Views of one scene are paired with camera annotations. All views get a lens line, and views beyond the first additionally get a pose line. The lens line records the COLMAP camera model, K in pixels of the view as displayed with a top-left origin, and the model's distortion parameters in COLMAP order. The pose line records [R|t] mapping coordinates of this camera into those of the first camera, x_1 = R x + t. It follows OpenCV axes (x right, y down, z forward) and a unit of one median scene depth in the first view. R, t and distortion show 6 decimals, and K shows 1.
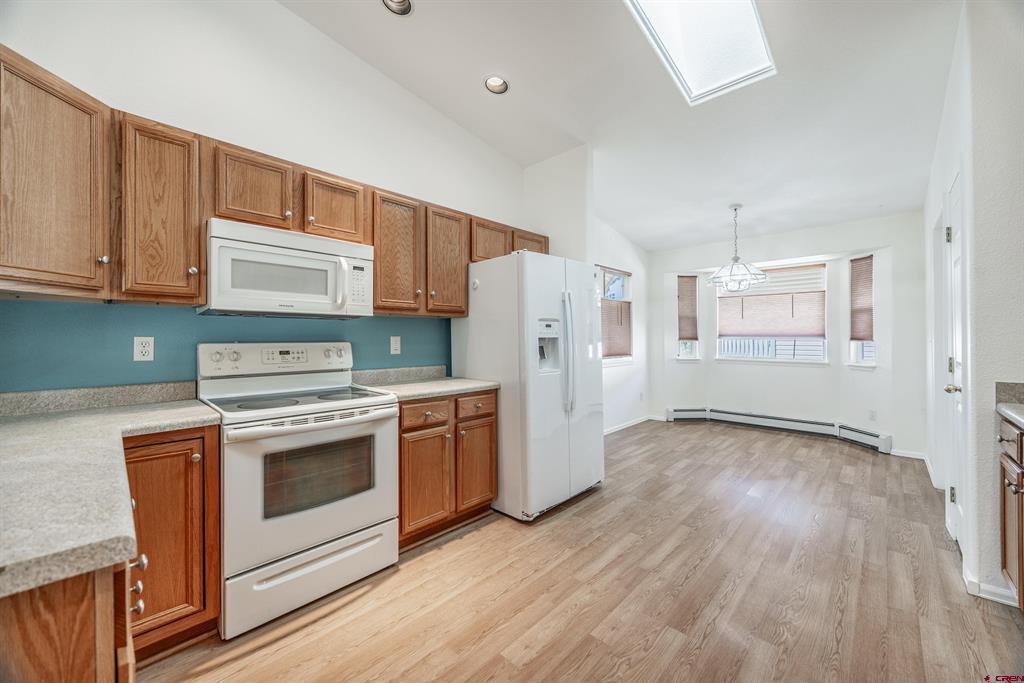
lens RADIAL K [[391.2, 0, 510.9], [0, 391.2, 337.8], [0, 0, 1]] dist [-0.002514, -0.000229]
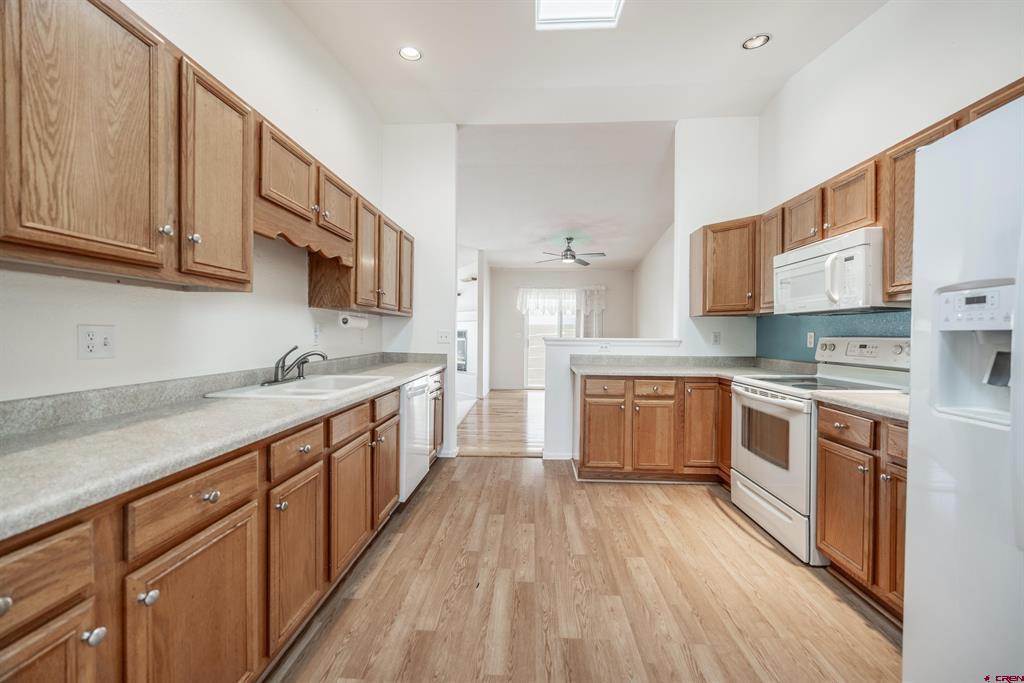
lens RADIAL K [[391.2, 0, 510.9], [0, 391.2, 337.8], [0, 0, 1]] dist [-0.002514, -0.000229]
pose [[-0.759149, 0.005908, -0.650891, 0.935218], [-0.001356, 0.999942, 0.010658, 0.004903], [0.650916, 0.008973, -0.759097, 1.315394]]
